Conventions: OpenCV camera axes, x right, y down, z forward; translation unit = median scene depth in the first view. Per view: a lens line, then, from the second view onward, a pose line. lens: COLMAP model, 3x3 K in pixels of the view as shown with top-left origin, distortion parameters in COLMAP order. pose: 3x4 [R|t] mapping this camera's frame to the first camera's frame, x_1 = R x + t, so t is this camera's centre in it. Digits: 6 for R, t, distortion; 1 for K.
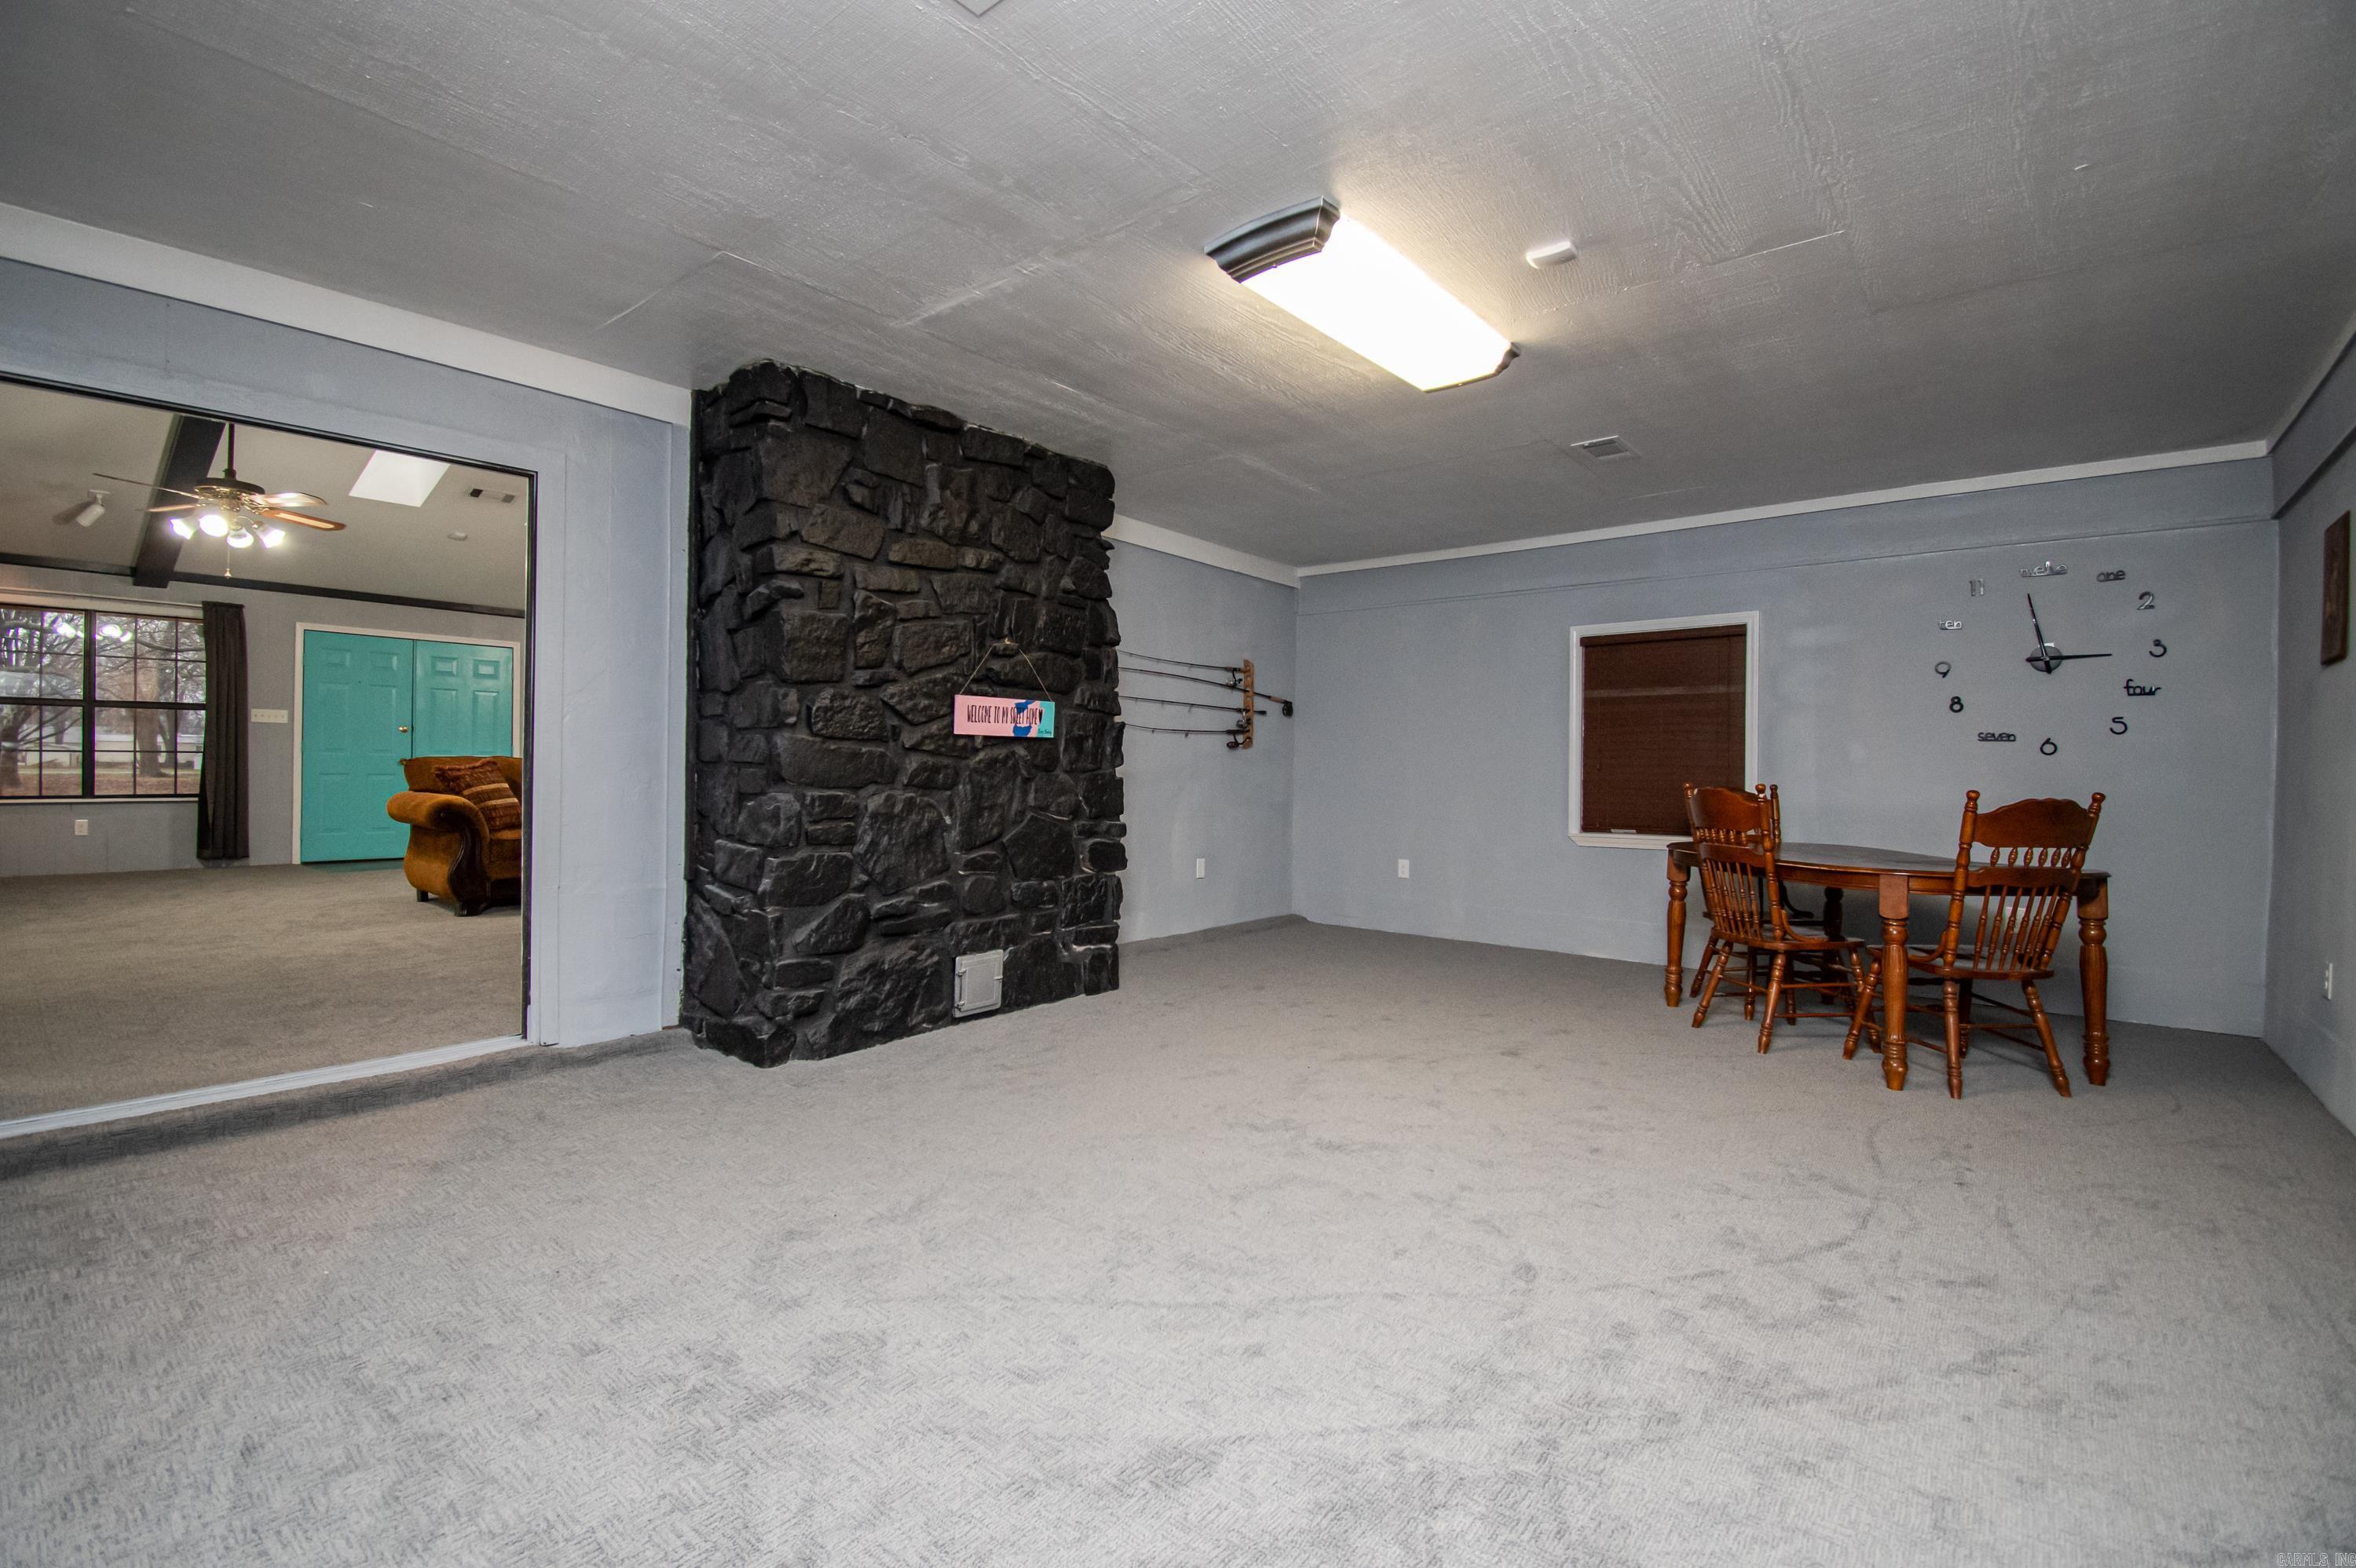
lens RADIAL K [[1046.0, 0, 1142.2], [0, 1046.0, 770.9], [0, 0, 1]] dist [0.027763, -0.031908]
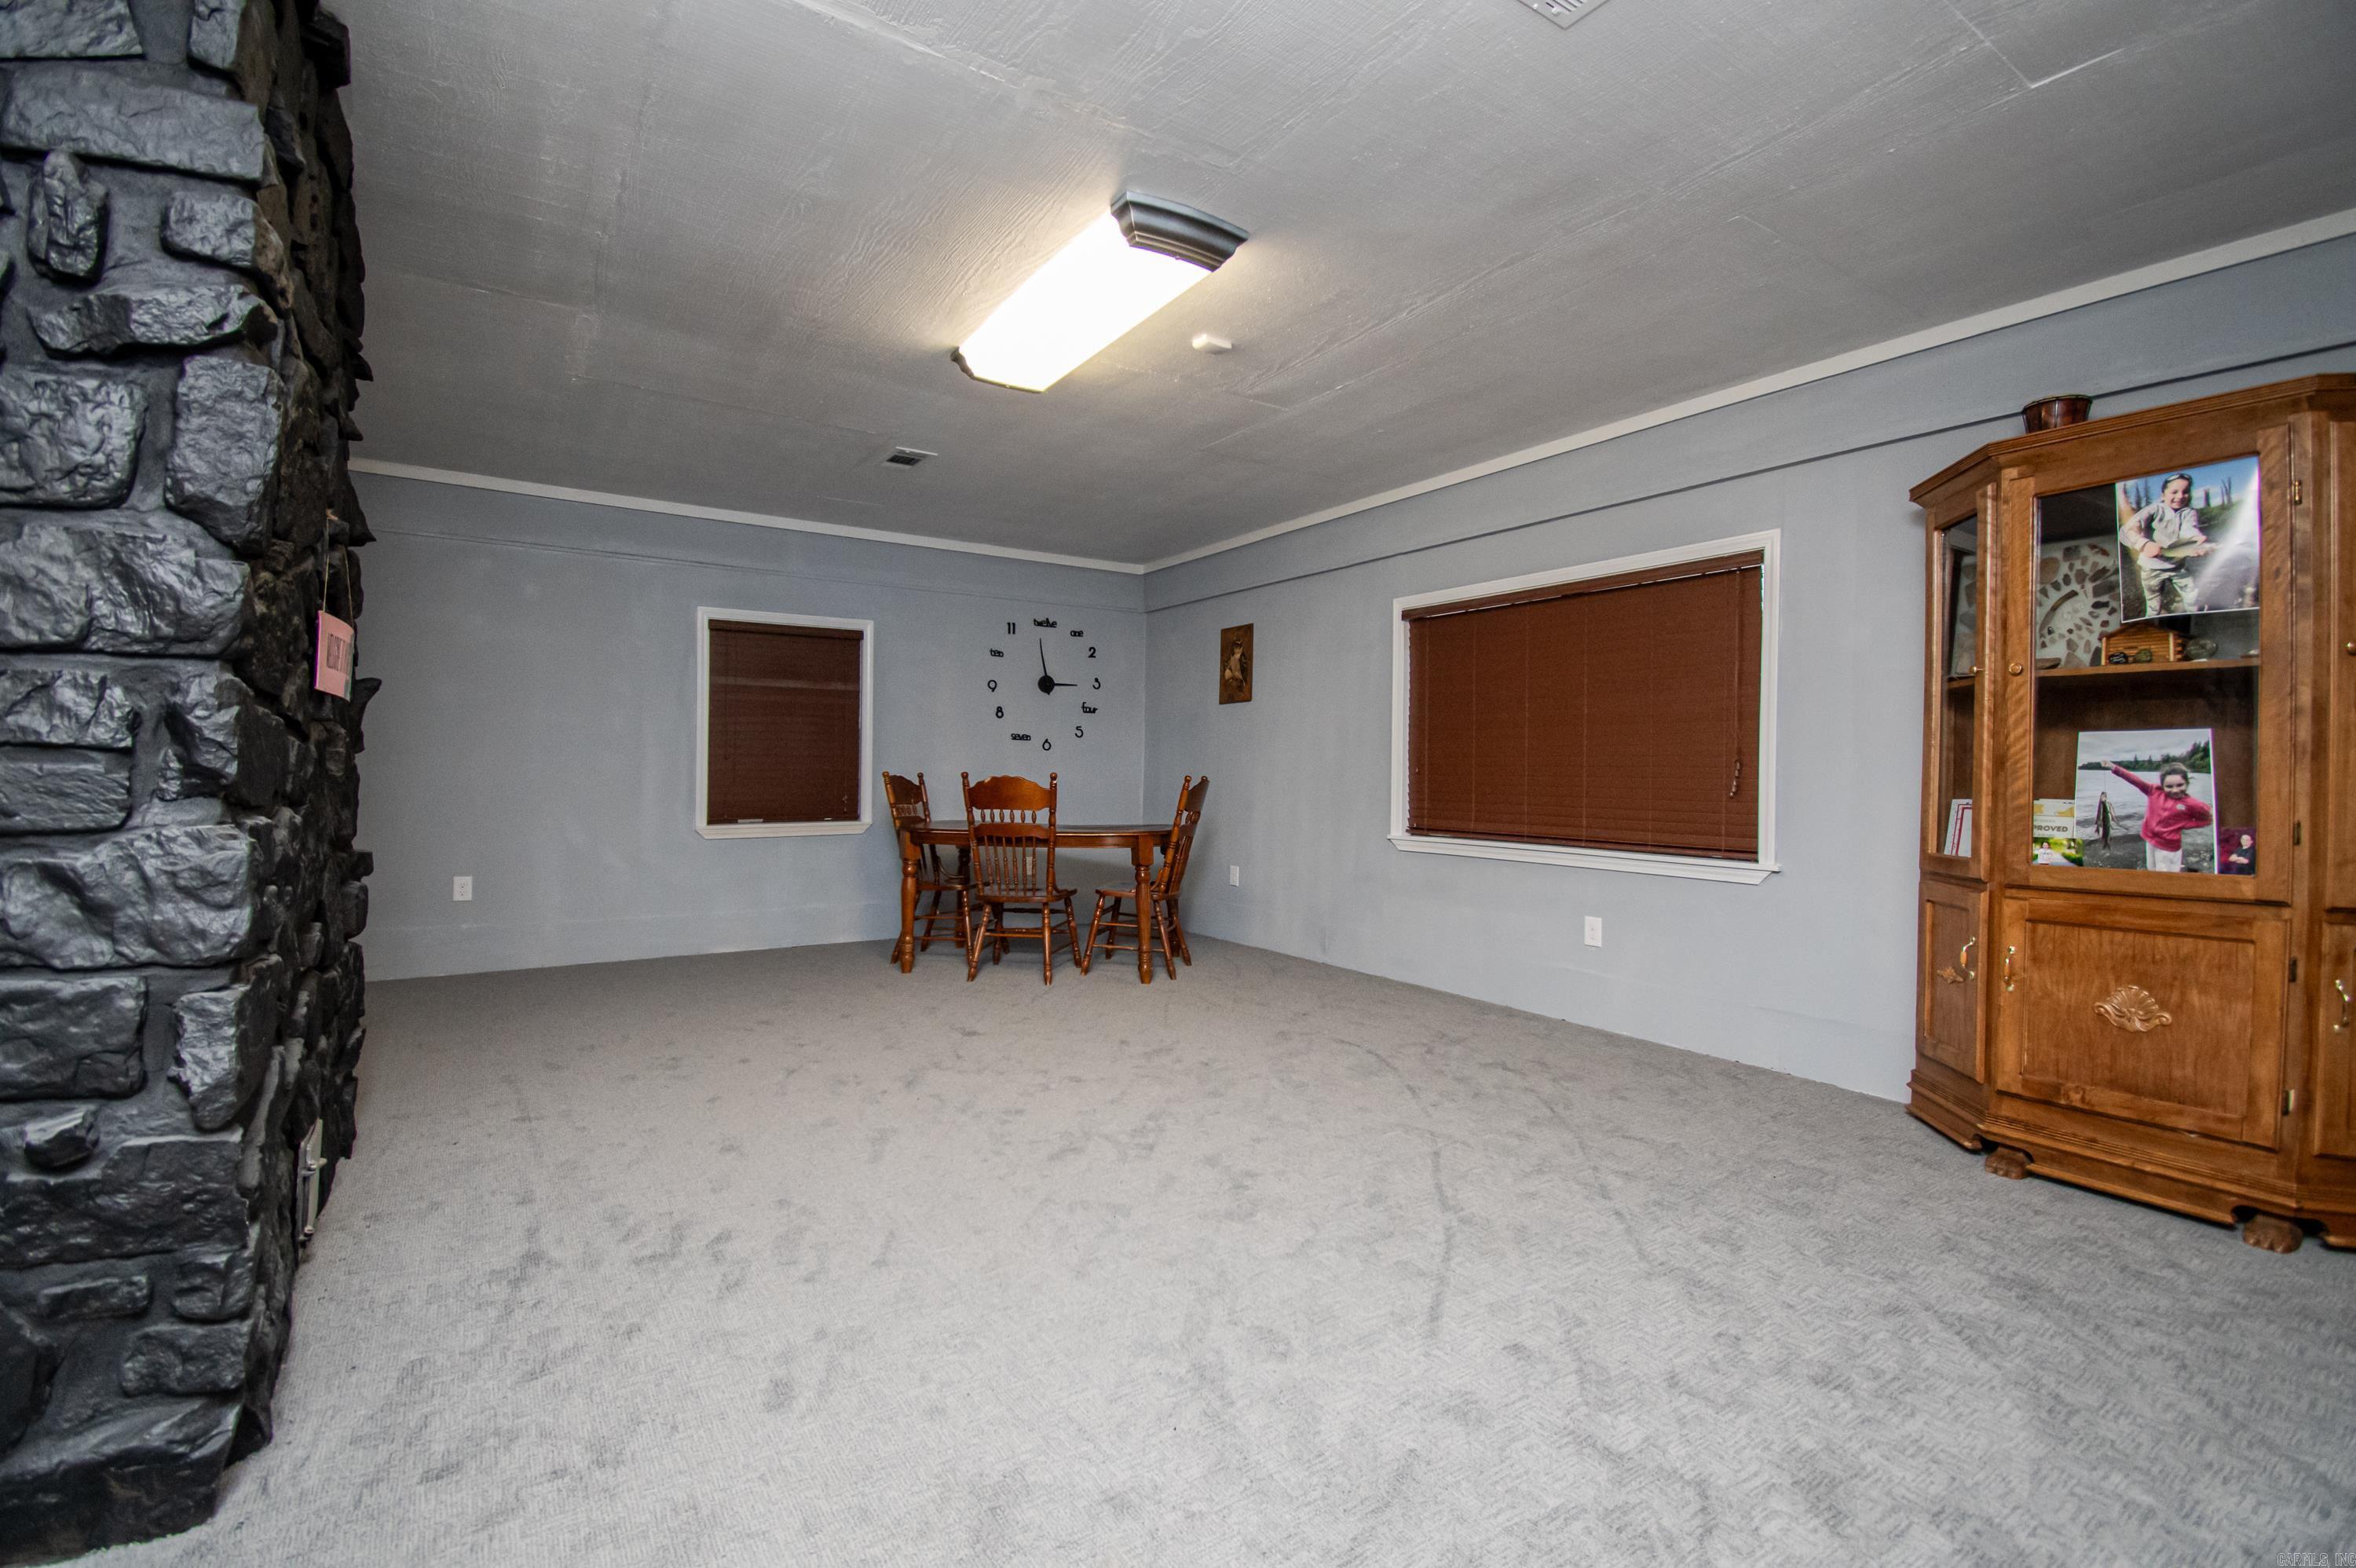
lens RADIAL K [[1042.6, 0, 1178.0], [0, 1042.6, 784.0], [0, 0, 1]] dist [0.015076, -0.000022]
pose [[0.272961, -0.023433, 0.961740, -0.484073], [-0.004935, 0.999656, 0.025757, -0.006417], [-0.962013, -0.011777, 0.272751, 0.424776]]
